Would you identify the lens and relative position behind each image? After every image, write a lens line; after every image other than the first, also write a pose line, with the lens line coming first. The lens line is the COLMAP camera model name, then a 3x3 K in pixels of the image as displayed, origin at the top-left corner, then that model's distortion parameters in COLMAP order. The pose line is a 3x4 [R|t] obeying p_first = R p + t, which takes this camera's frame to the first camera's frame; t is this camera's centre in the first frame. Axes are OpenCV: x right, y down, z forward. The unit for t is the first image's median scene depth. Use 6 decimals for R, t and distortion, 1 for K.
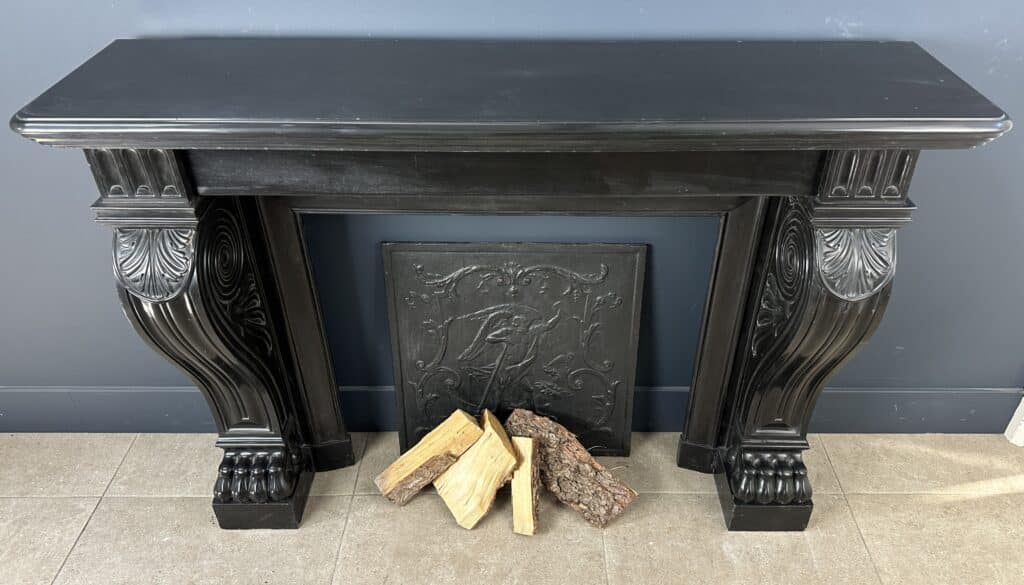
lens RADIAL K [[731.9, 0, 538.5], [0, 731.9, 283.3], [0, 0, 1]] dist [0.064627, -0.052623]
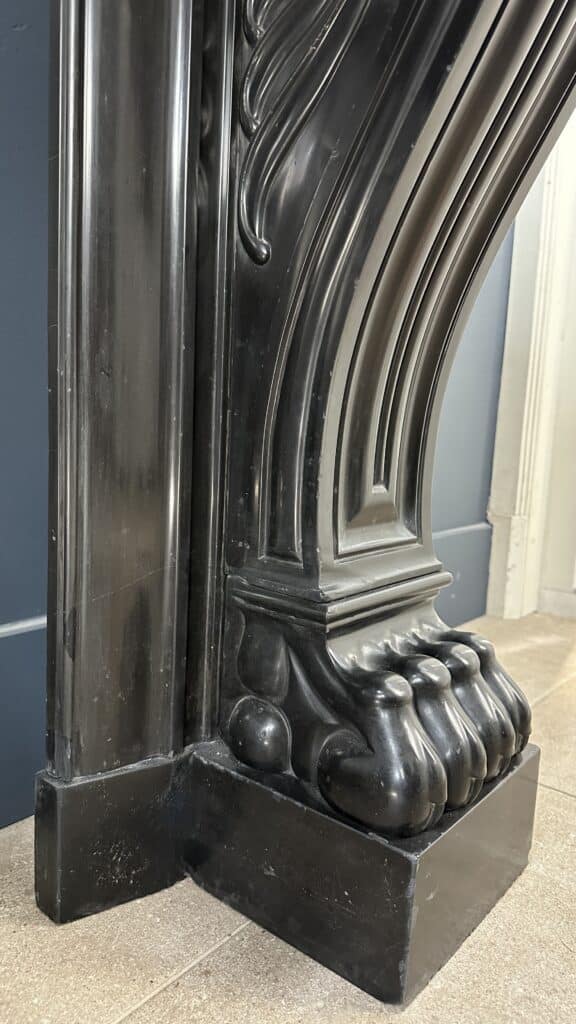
lens RADIAL K [[735.0, 0, 284.0], [0, 735.0, 515.2], [0, 0, 1]] dist [0.033907, -0.036074]
pose [[0.636637, -0.087065, 0.766233, 0.068578], [0.406909, 0.881953, -0.237873, 0.239565], [-0.655071, 0.463226, 0.596911, 0.820422]]
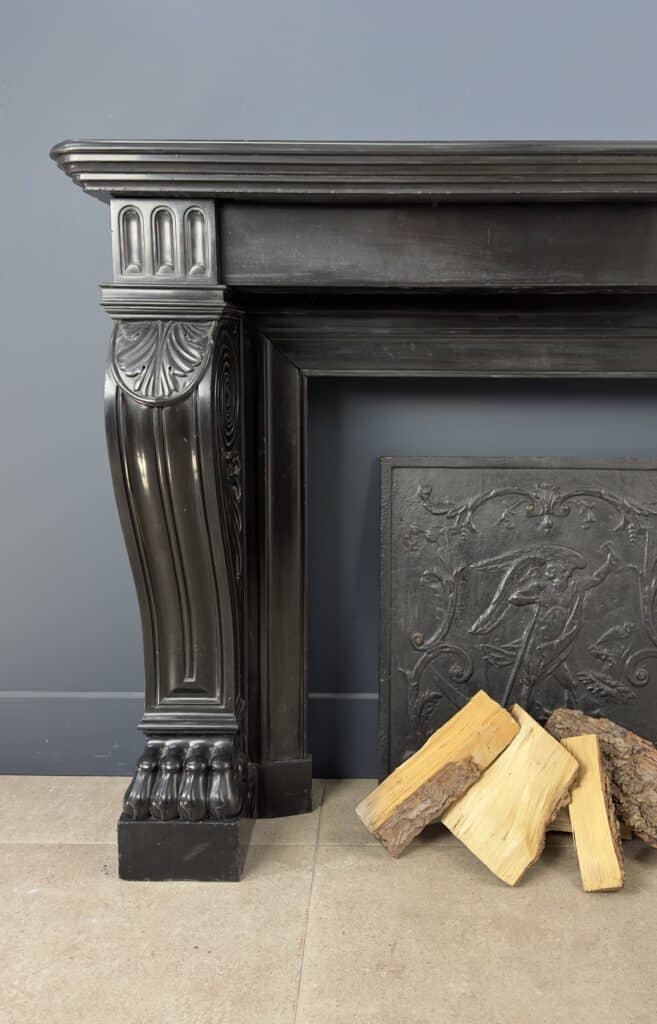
lens RADIAL K [[828.6, 0, 372.6], [0, 828.6, 443.1], [0, 0, 1]] dist [0.098136, -0.136572]
pose [[0.999870, -0.000804, -0.016085, -0.200246], [-0.007183, 0.871640, -0.490094, 0.358526], [0.014414, 0.490146, 0.871521, 0.194651]]
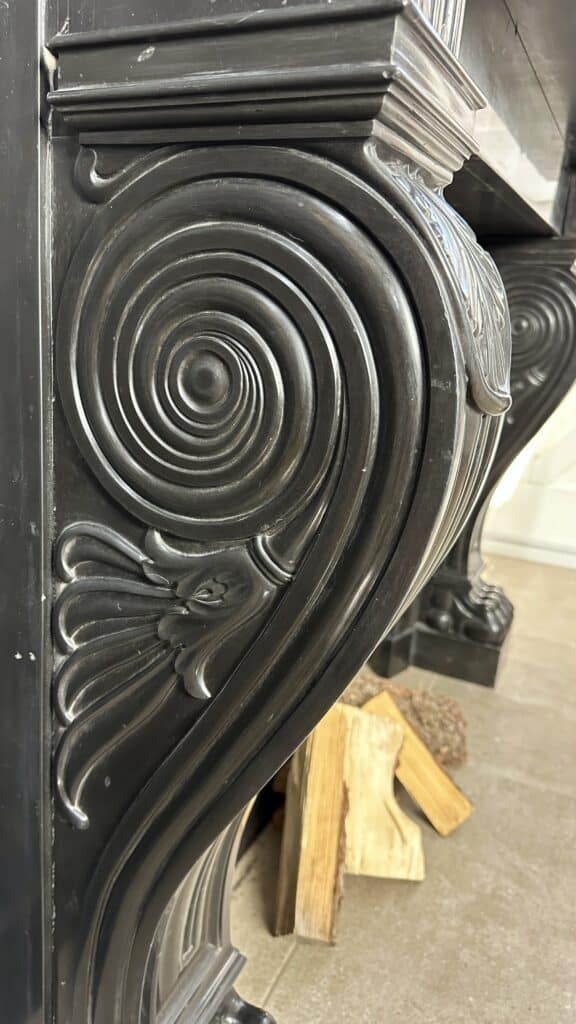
lens RADIAL K [[735.0, 0, 189.6], [0, 735.0, 523.4], [0, 0, 1]] dist [0.033907, -0.036074]
pose [[0.511480, -0.251671, 0.821614, -0.600925], [0.465301, 0.884957, -0.018591, 0.010717], [-0.722415, 0.391807, 0.569741, 0.691329]]
